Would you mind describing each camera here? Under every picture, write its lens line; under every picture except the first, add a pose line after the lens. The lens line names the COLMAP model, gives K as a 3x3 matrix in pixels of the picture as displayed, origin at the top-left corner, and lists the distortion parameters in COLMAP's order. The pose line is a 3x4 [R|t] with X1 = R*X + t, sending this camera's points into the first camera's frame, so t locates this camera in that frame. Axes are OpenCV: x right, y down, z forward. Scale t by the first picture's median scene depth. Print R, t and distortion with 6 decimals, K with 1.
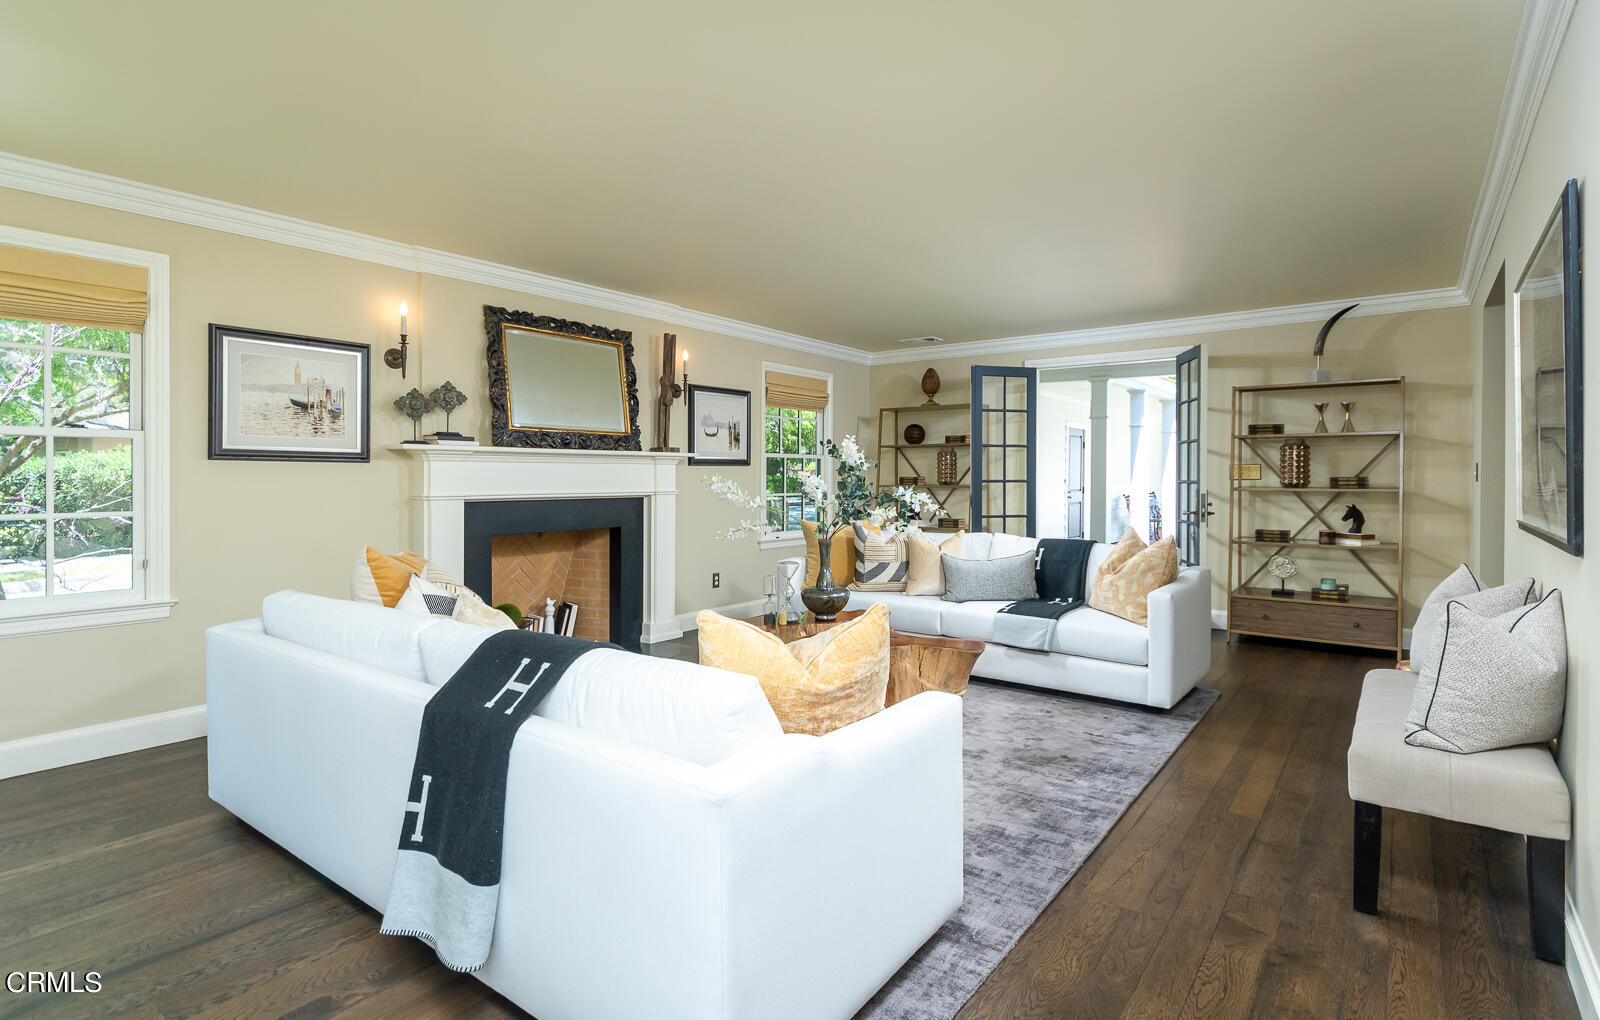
lens RADIAL K [[805.1, 0, 813.9], [0, 805.1, 475.5], [0, 0, 1]] dist [-0.001064, 0.000028]
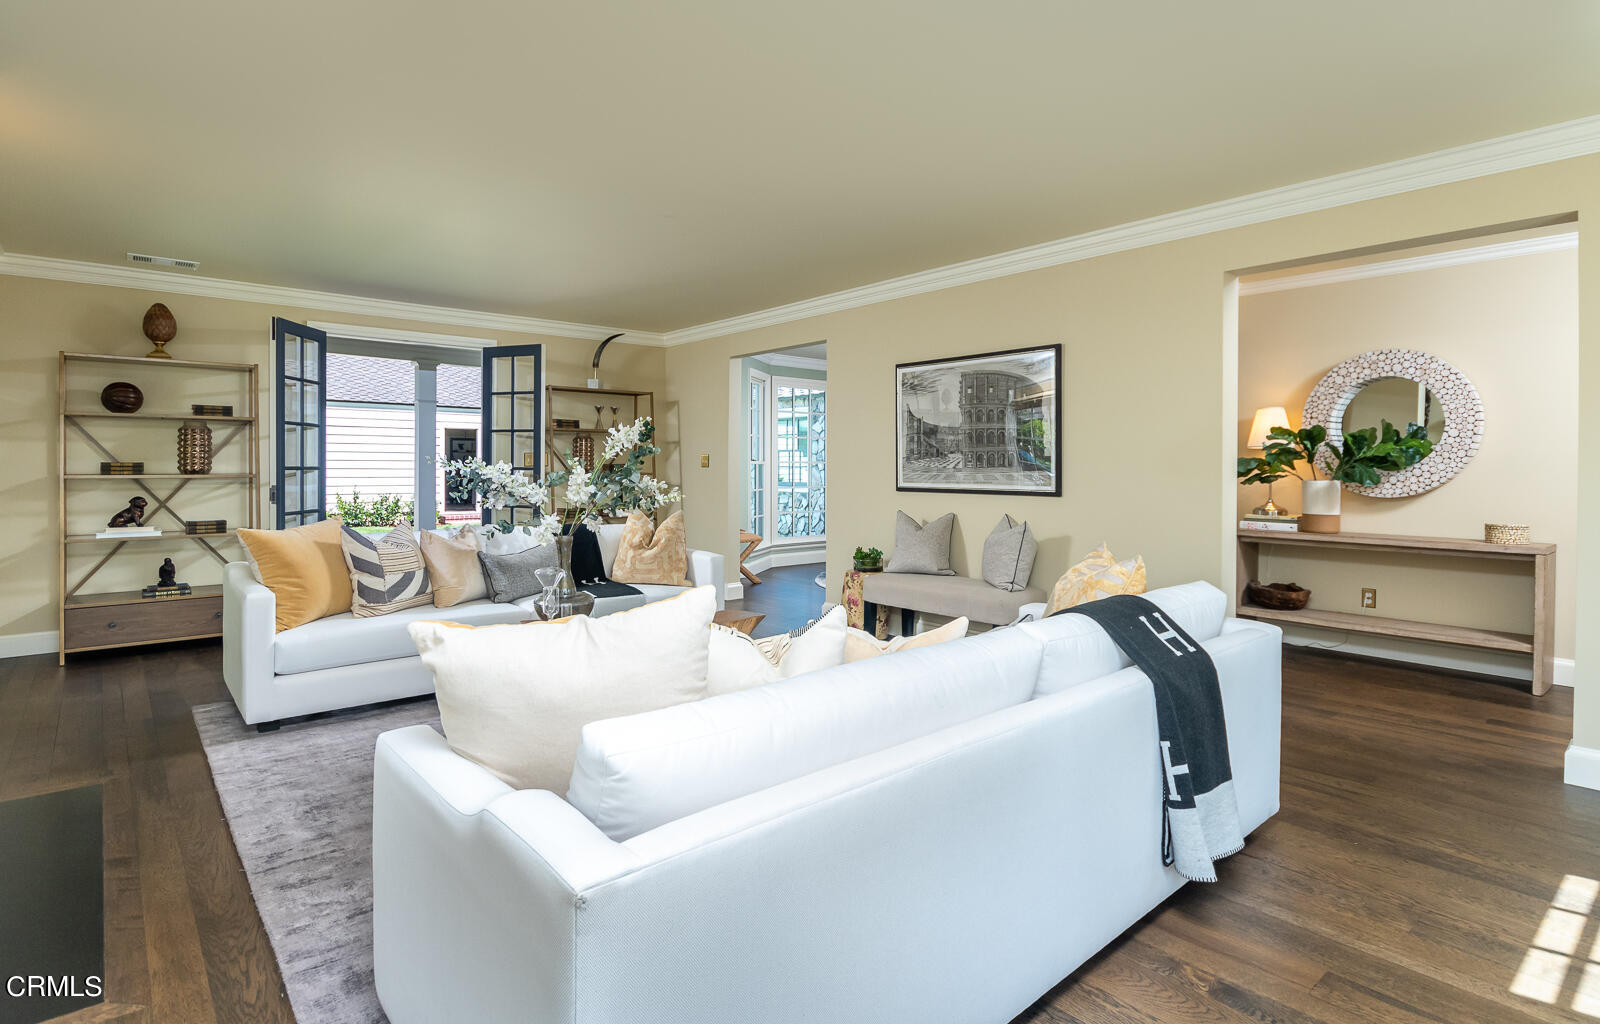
lens RADIAL K [[805.1, 0, 813.9], [0, 805.1, 477.5], [0, 0, 1]] dist [-0.001064, 0.000028]
pose [[0.205768, -0.014259, 0.978497, -0.480334], [-0.005511, 0.999861, 0.015729, 0.001015], [-0.978585, -0.008629, 0.205661, 0.364065]]
